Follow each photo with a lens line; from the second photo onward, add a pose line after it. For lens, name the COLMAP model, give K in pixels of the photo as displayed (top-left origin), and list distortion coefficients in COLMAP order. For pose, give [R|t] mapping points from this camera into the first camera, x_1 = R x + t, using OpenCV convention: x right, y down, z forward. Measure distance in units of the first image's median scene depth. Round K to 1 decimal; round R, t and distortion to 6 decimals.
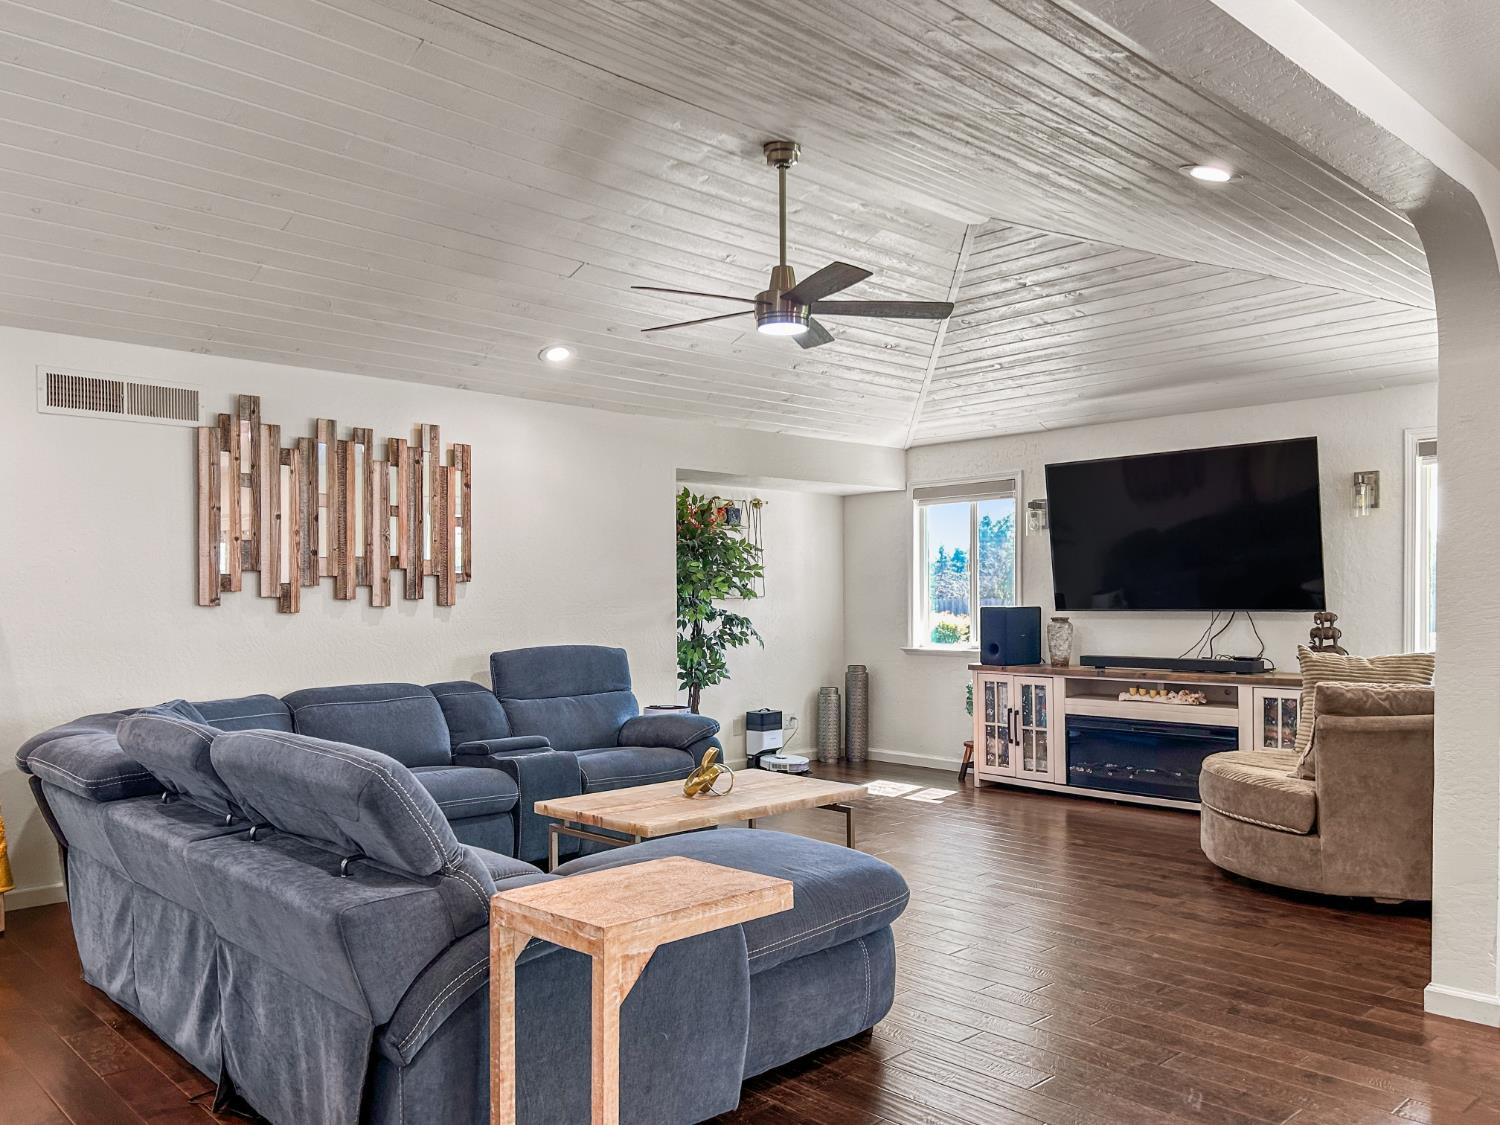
lens RADIAL K [[1169.5, 0, 745.5], [0, 1169.5, 605.5], [0, 0, 1]] dist [0.108726, -0.193004]
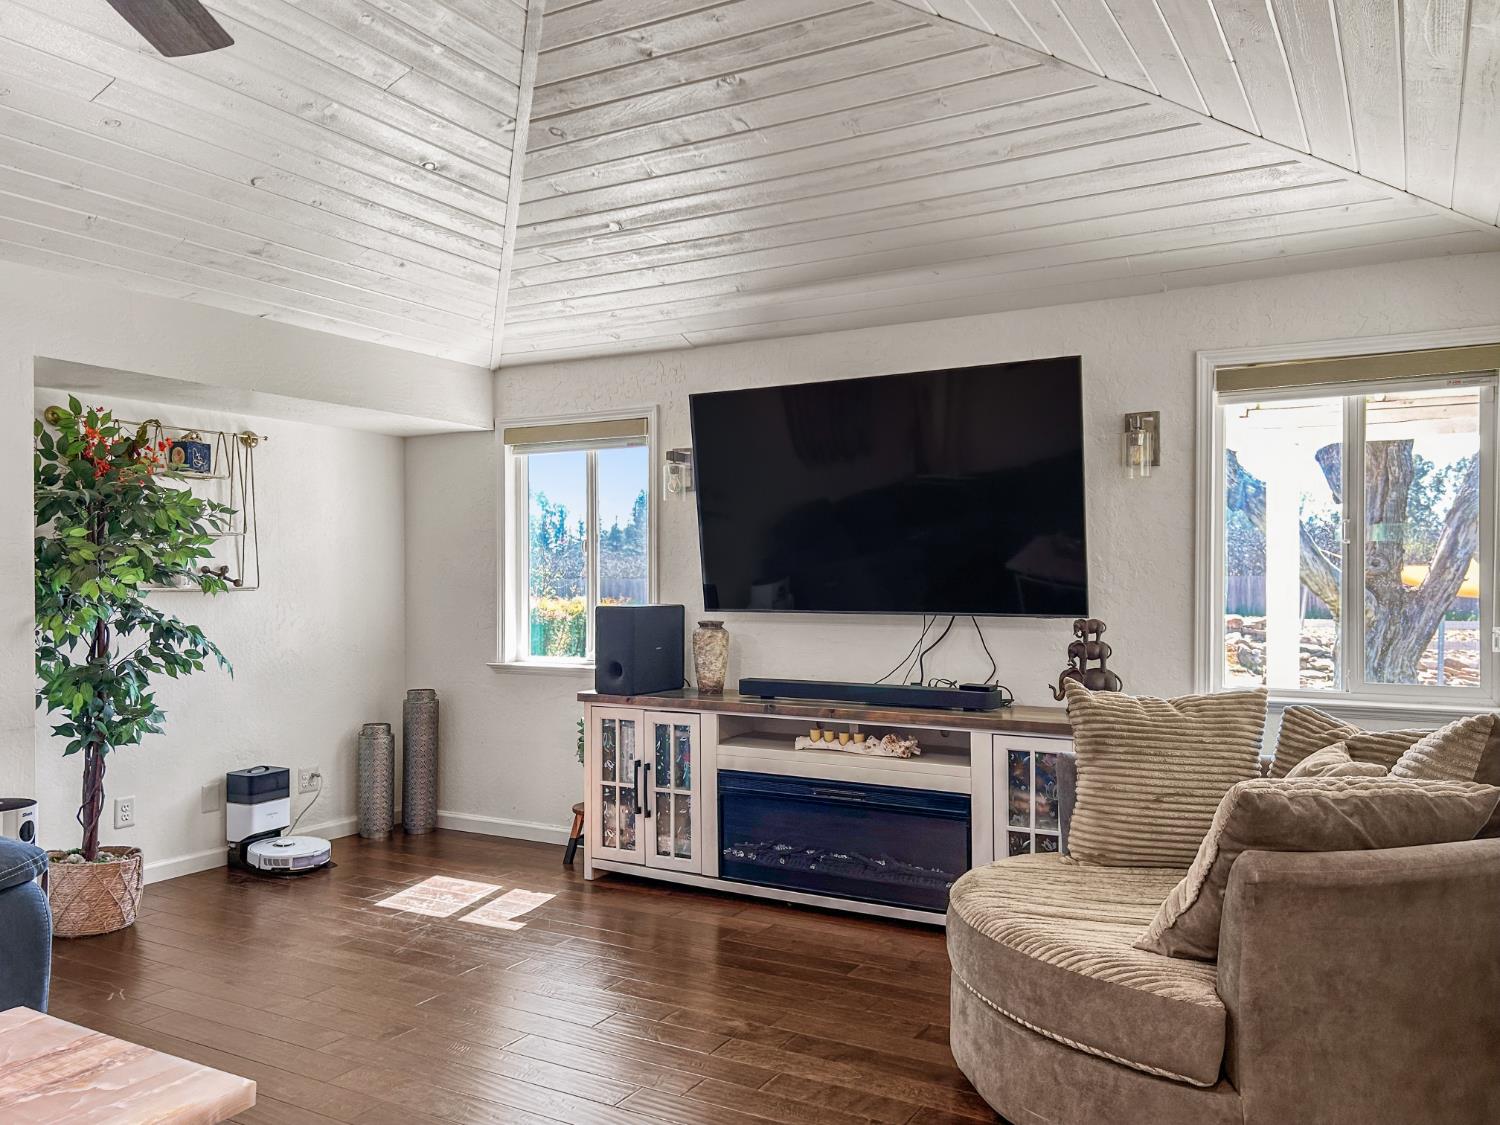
lens RADIAL K [[1157.3, 0, 753.5], [0, 1157.3, 587.3], [0, 0, 1]] dist [0.105225, -0.140848]
pose [[0.956177, 0.002170, 0.292780, 0.101106], [-0.002668, 0.999996, 0.001302, -0.011176], [-0.292776, -0.002026, 0.956179, 0.376961]]
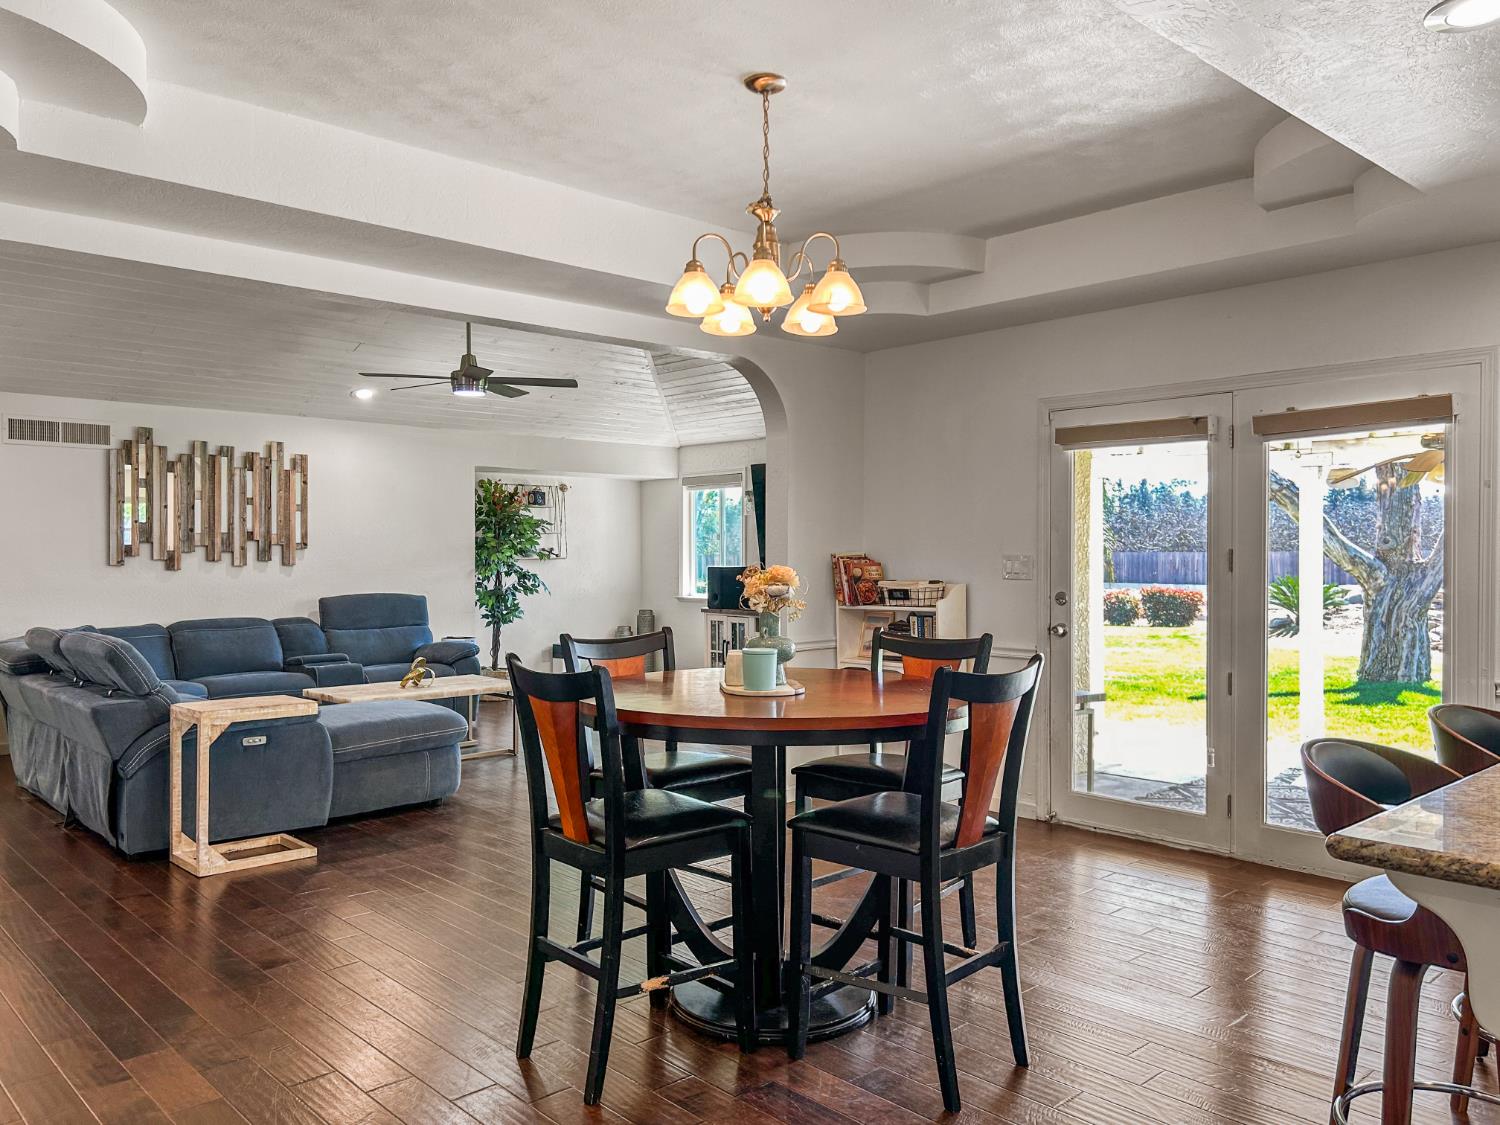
lens RADIAL K [[1137.4, 0, 793.7], [0, 1137.4, 562.9], [0, 0, 1]] dist [0.003132, -0.033768]
pose [[0.999628, 0.003762, 0.027000, 0.284560], [-0.003846, 0.999988, 0.003064, -0.008253], [-0.026988, -0.003166, 0.999631, -0.362973]]
